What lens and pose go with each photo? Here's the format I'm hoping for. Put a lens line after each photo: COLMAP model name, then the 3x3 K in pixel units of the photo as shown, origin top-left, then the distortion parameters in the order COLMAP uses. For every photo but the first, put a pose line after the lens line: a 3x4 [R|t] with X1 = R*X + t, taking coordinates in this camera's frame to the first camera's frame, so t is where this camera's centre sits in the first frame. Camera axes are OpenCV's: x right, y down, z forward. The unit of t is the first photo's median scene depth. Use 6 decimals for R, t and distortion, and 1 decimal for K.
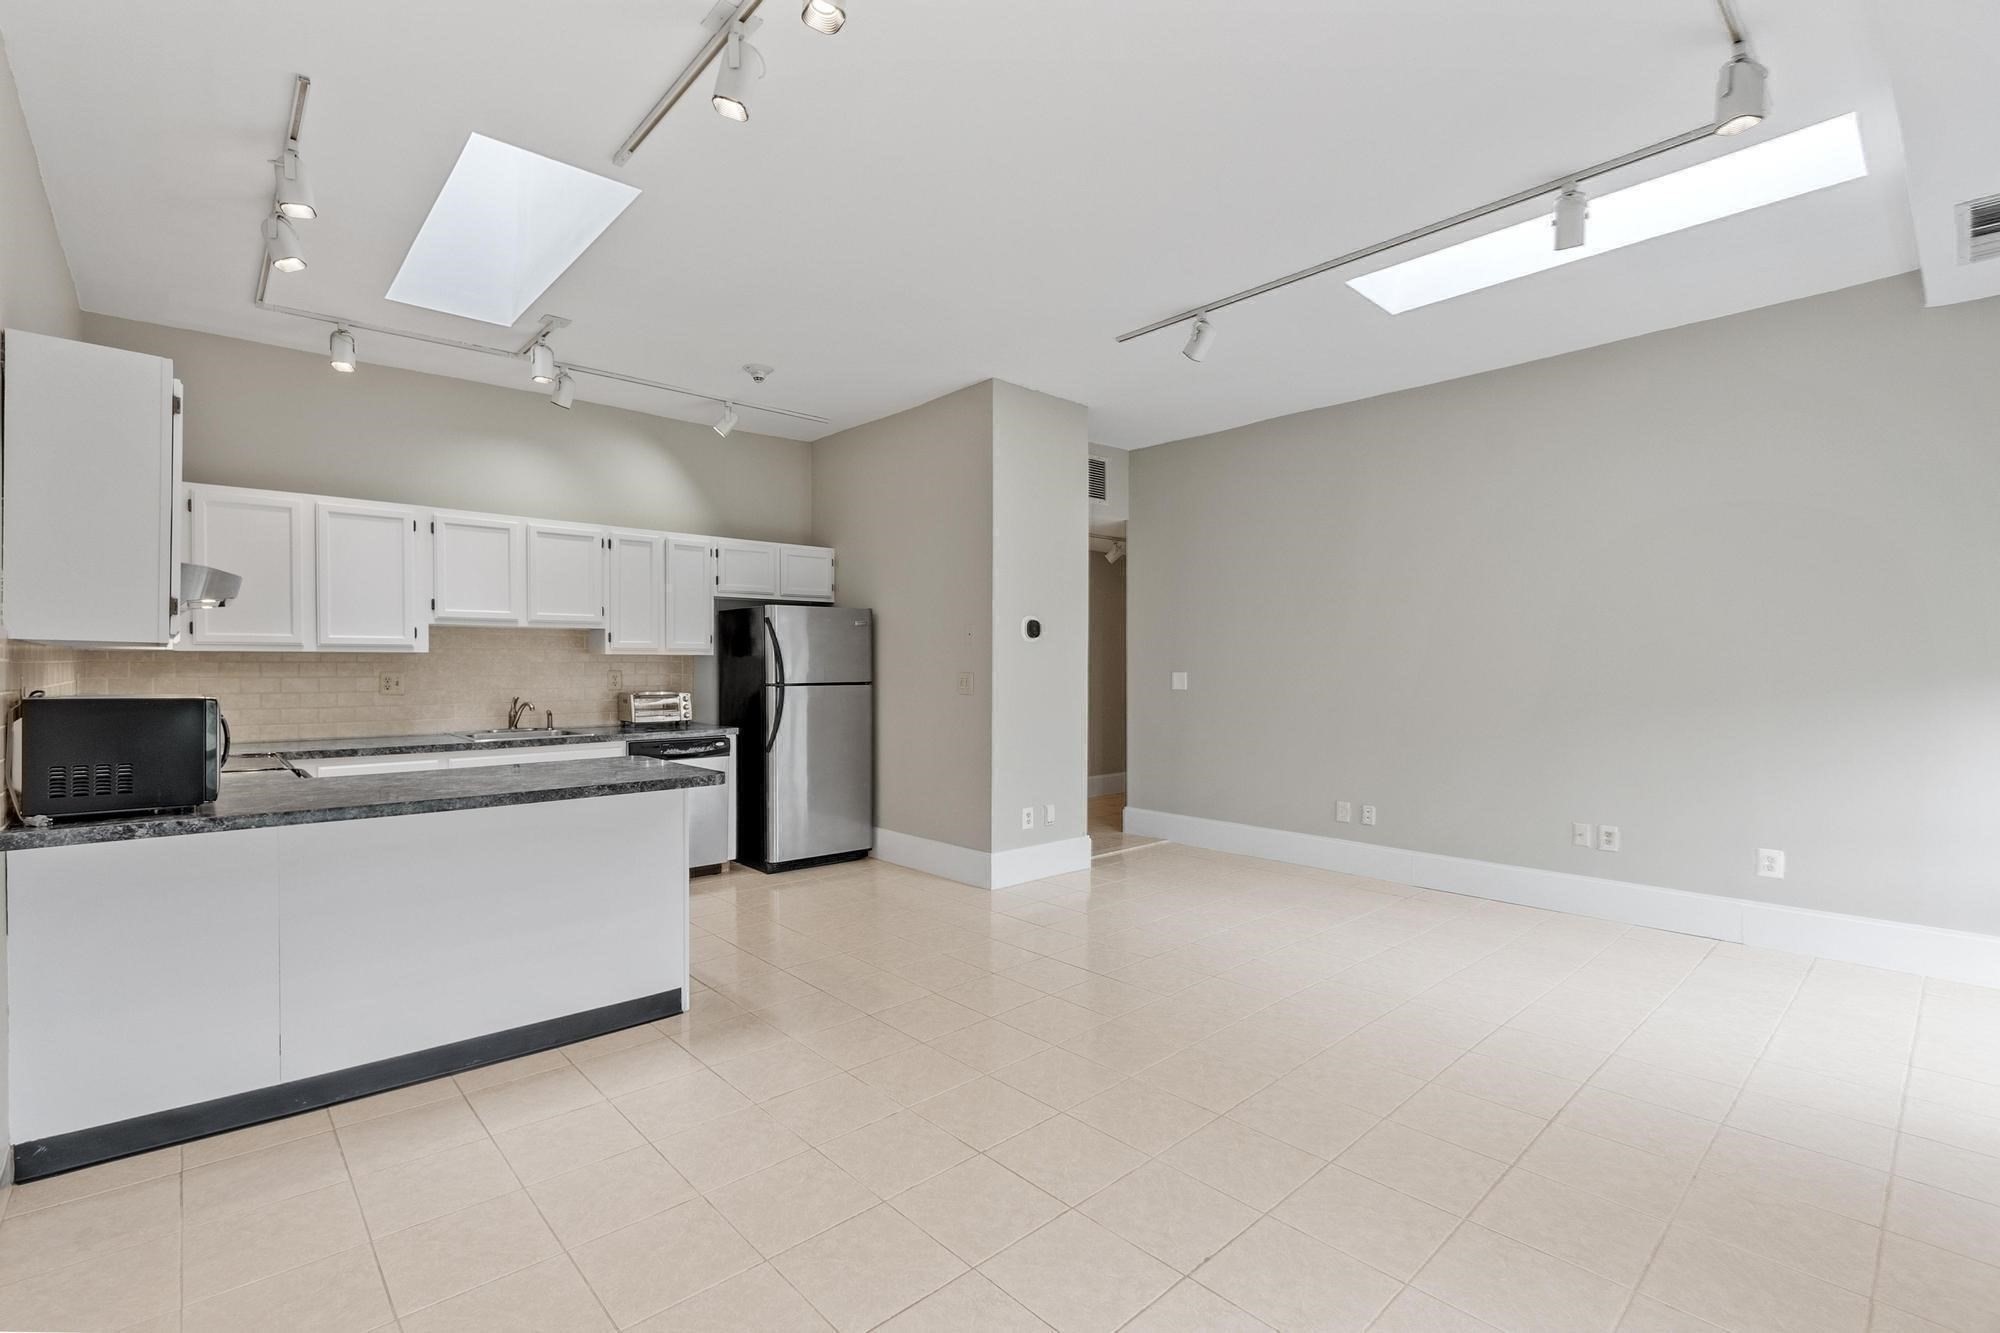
lens RADIAL K [[881.3, 0, 950.7], [0, 881.3, 677.0], [0, 0, 1]] dist [0.013217, 0.000091]
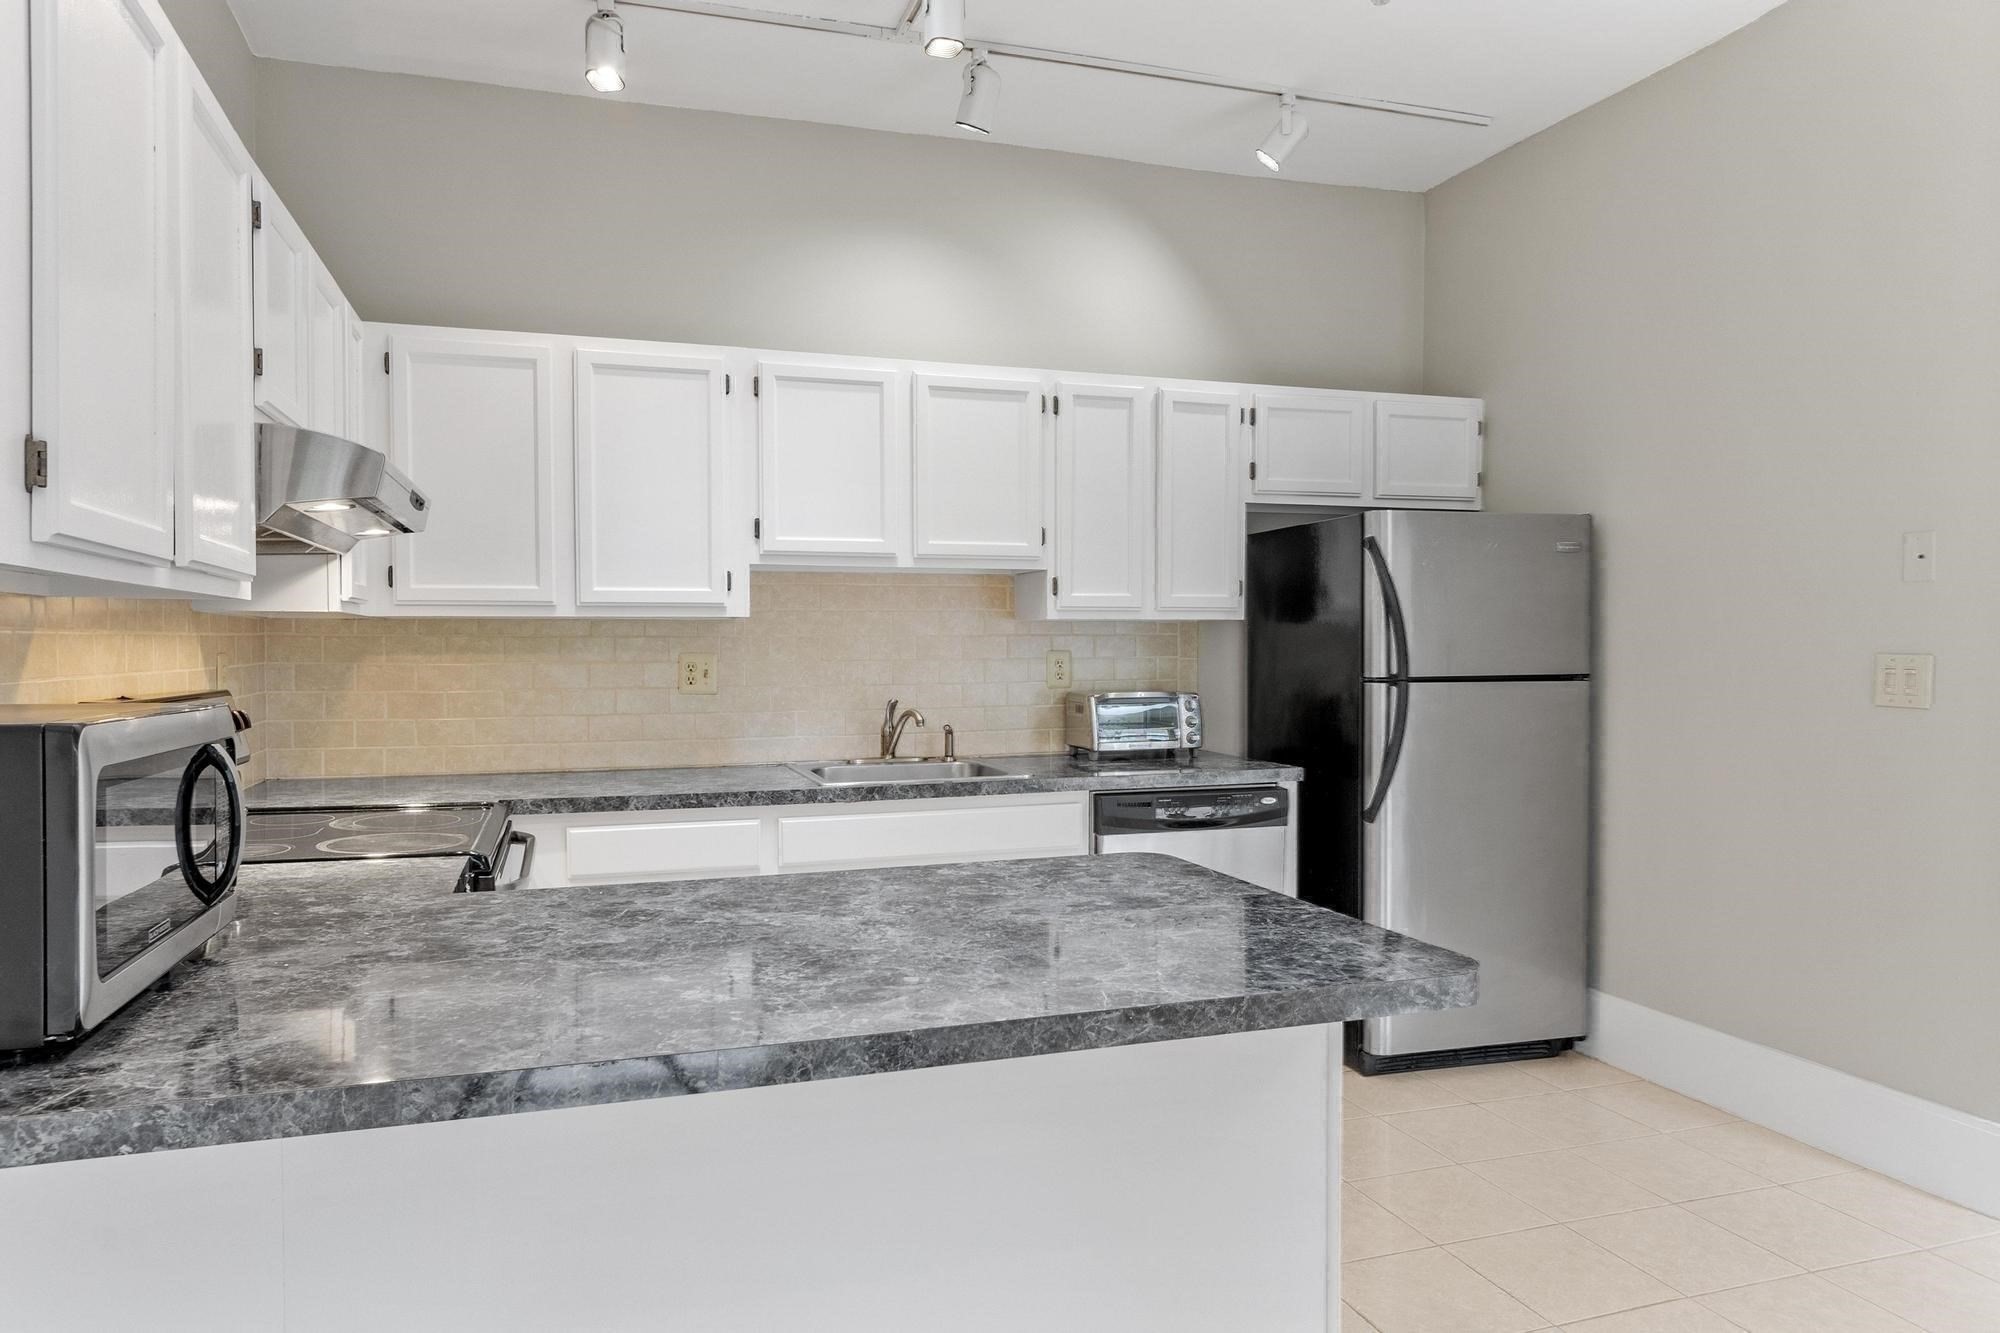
lens RADIAL K [[1236.9, 0, 963.1], [0, 1236.9, 672.6], [0, 0, 1]] dist [0.002353, 0.000137]
pose [[0.920366, 0.004858, -0.391029, -0.152881], [-0.001876, 0.999966, 0.008007, 0.000036], [0.391055, -0.006636, 0.920344, 0.313001]]
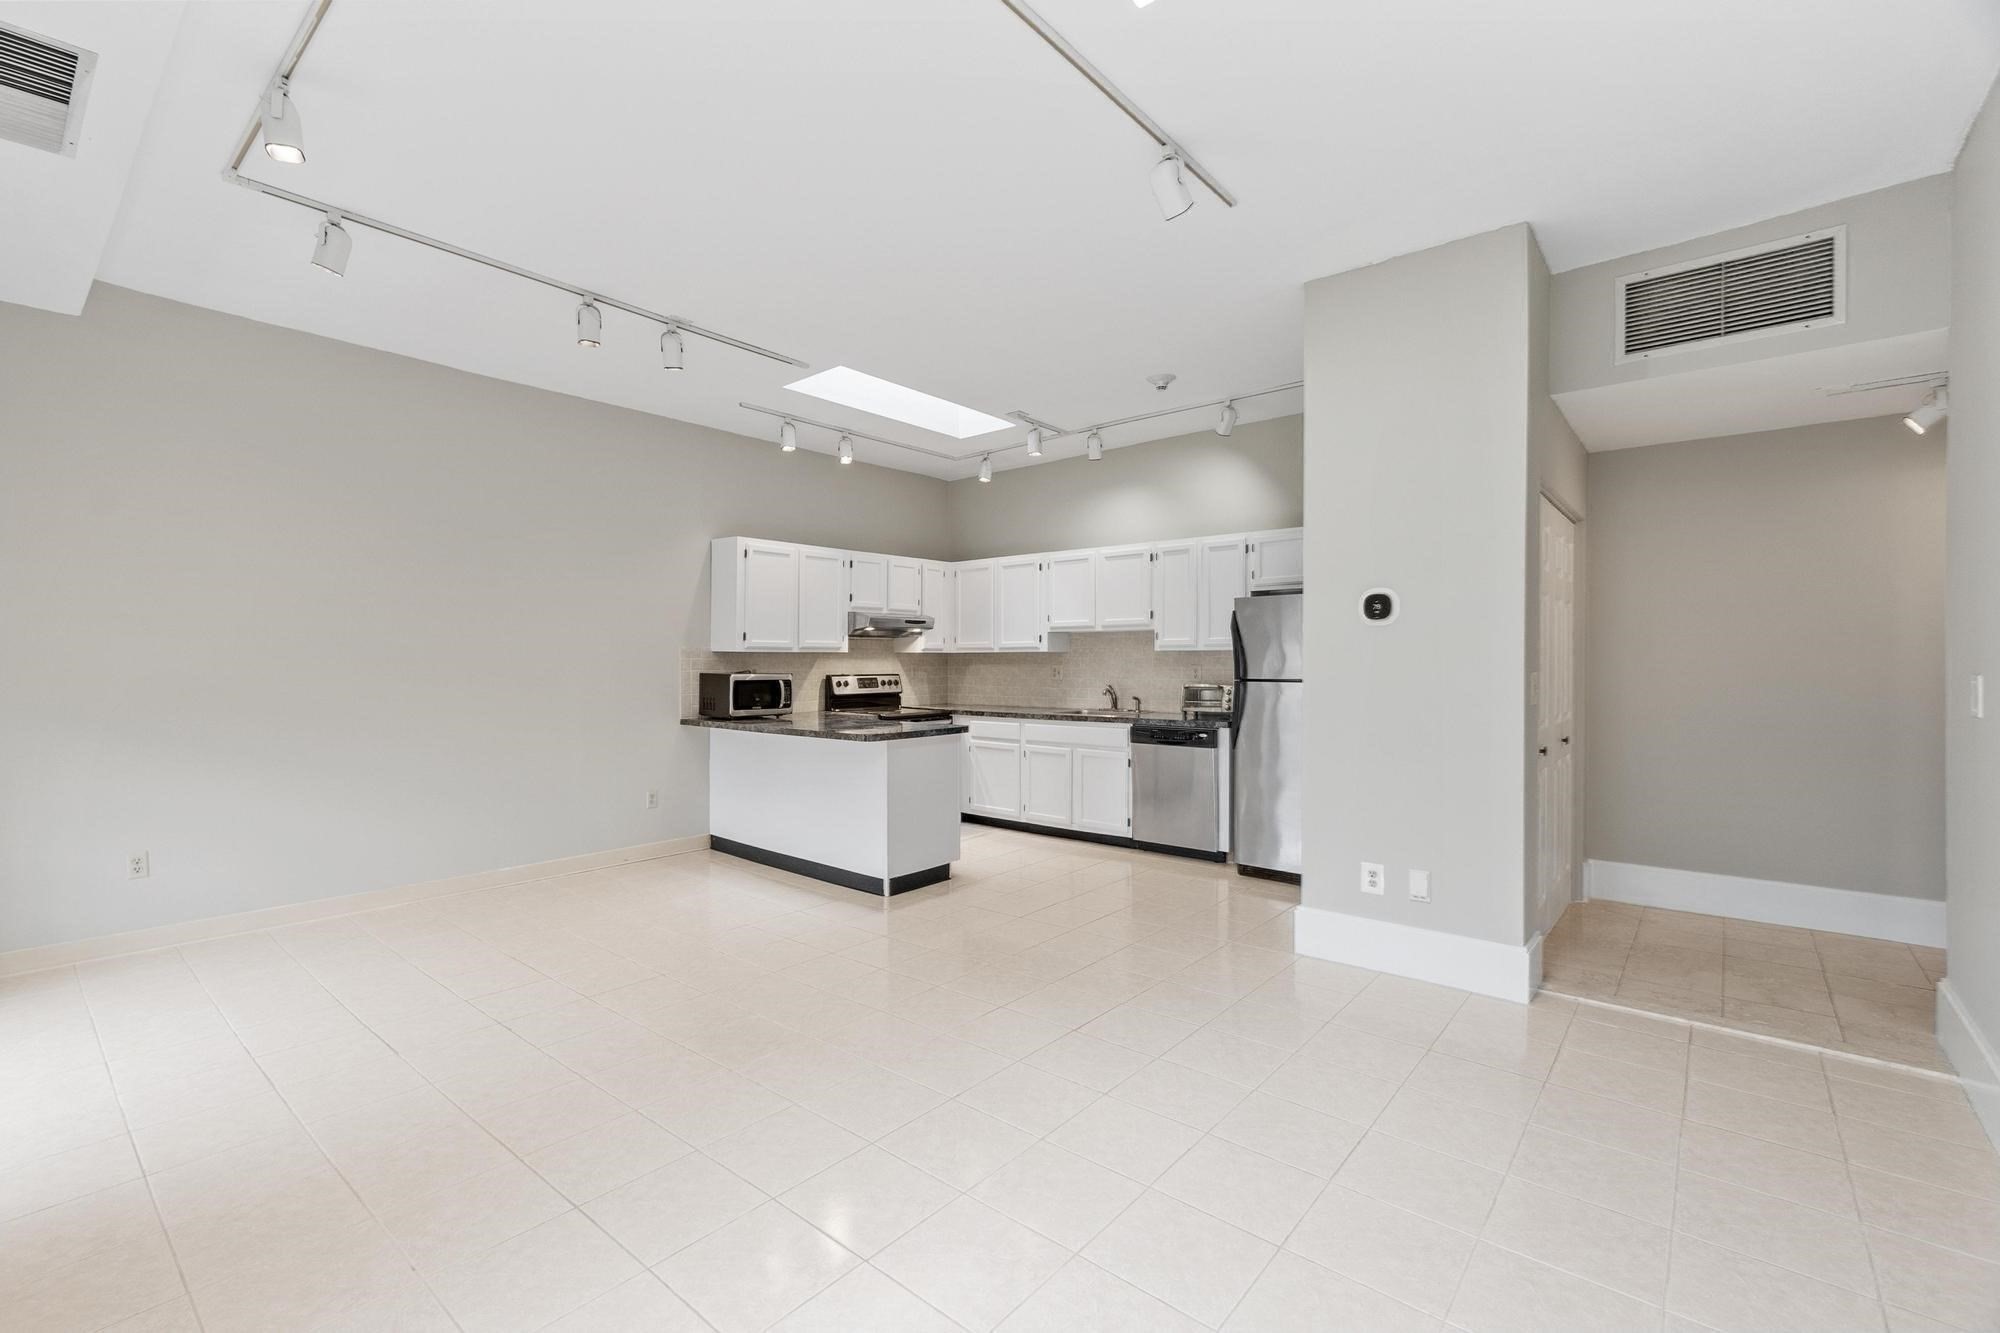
lens RADIAL K [[872.9, 0, 951.9], [0, 872.9, 667.1], [0, 0, 1]] dist [0.000838, 0.000171]
pose [[0.133331, 0.007219, -0.991045, 0.731426], [-0.011149, 0.999921, 0.005783, -0.007526], [0.991009, 0.010278, 0.133401, 0.578717]]
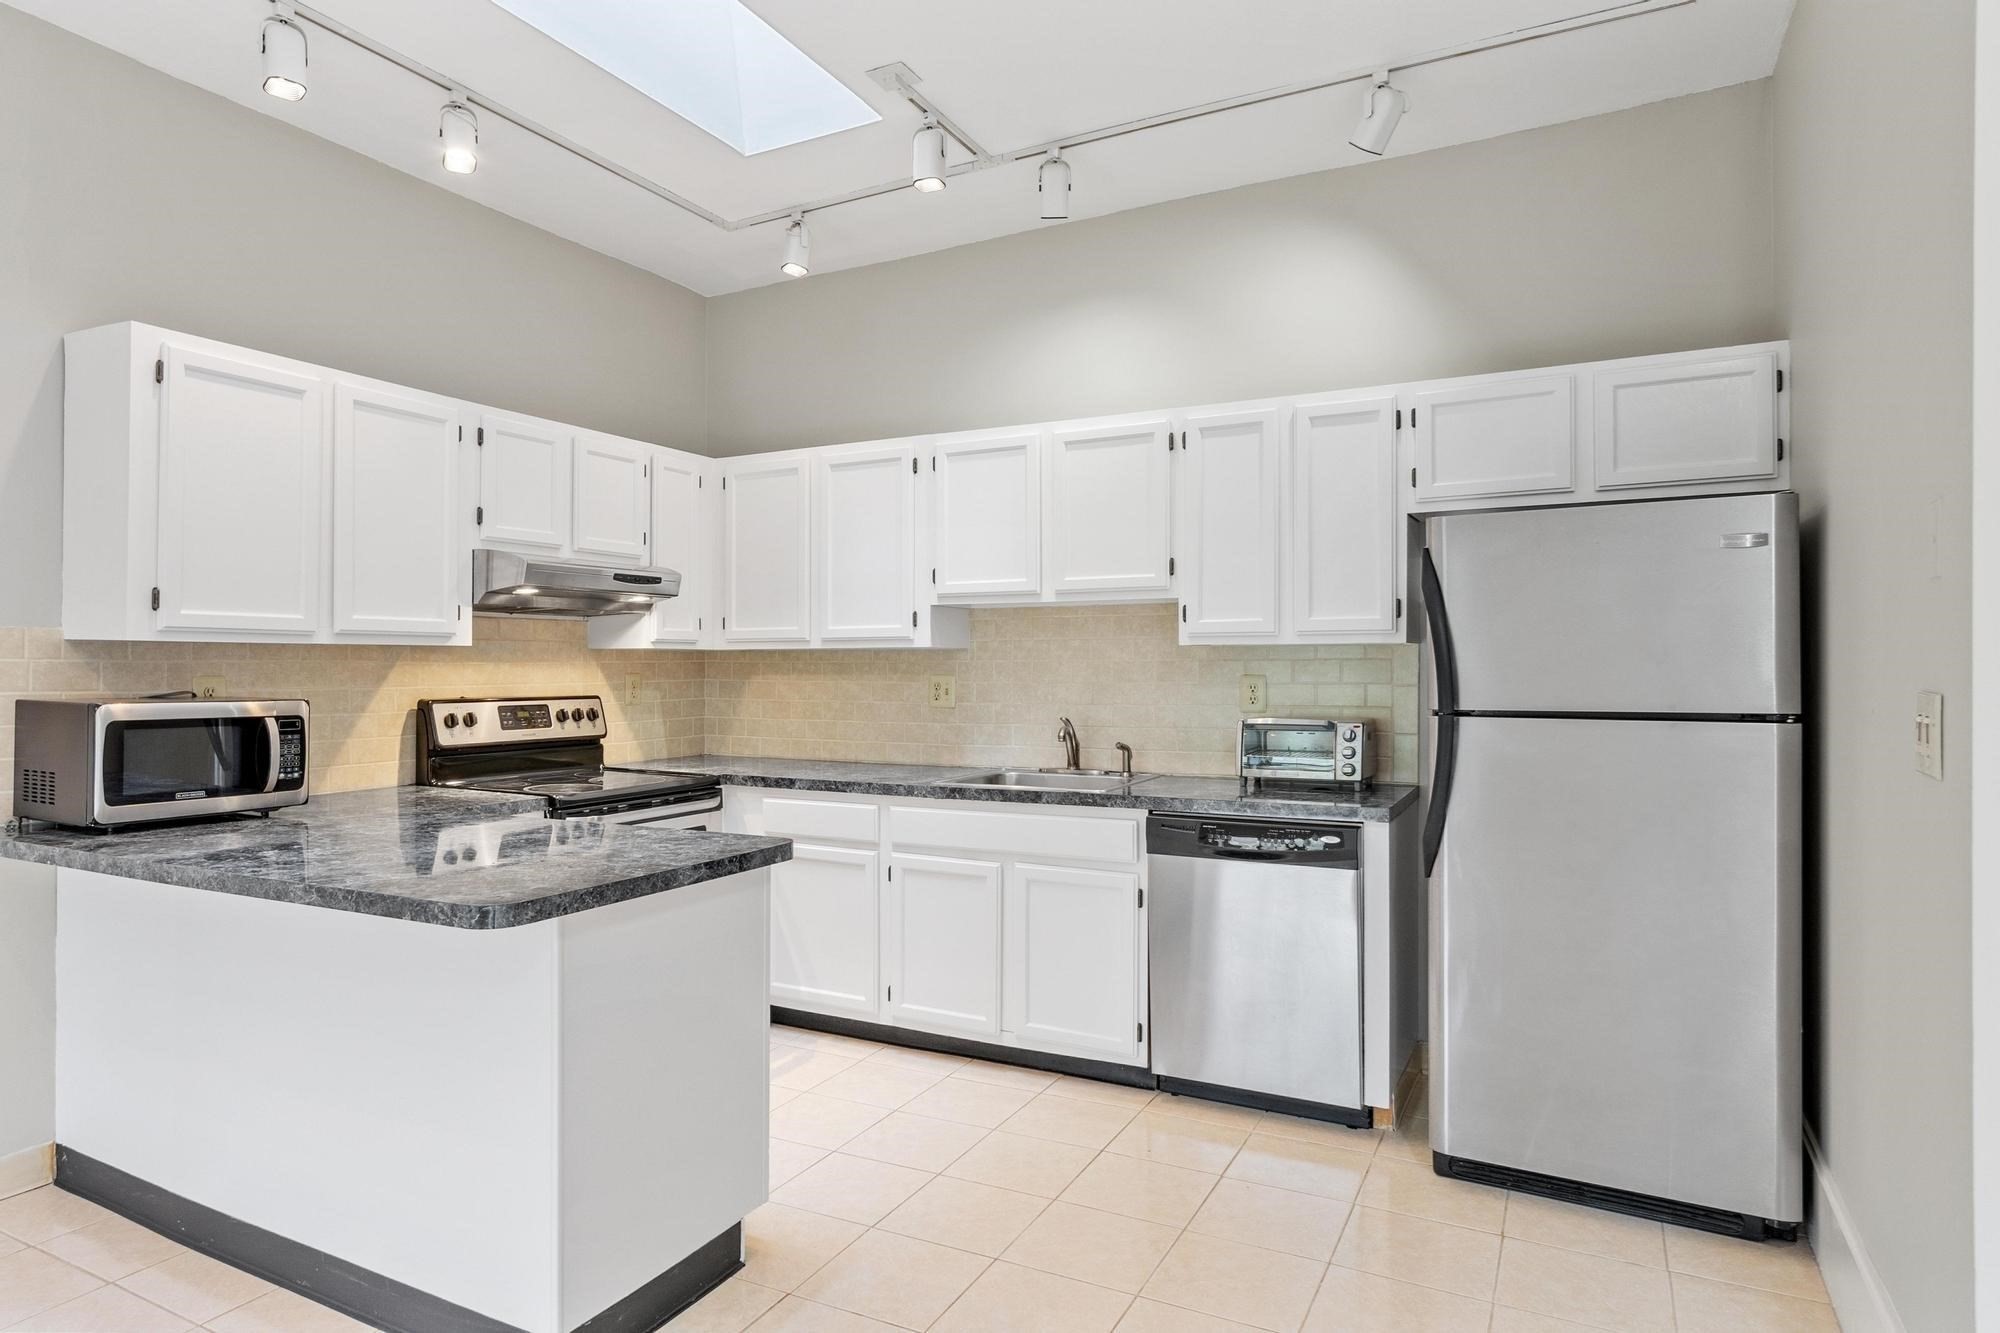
lens RADIAL K [[1178.7, 0, 950.8], [0, 1178.7, 668.3], [0, 0, 1]] dist [0.007509, 0.000579]
pose [[0.353004, 0.001038, -0.935621, 0.237513], [-0.011669, 0.999926, -0.003293, -0.007576], [0.935549, 0.012080, 0.352990, 0.616806]]
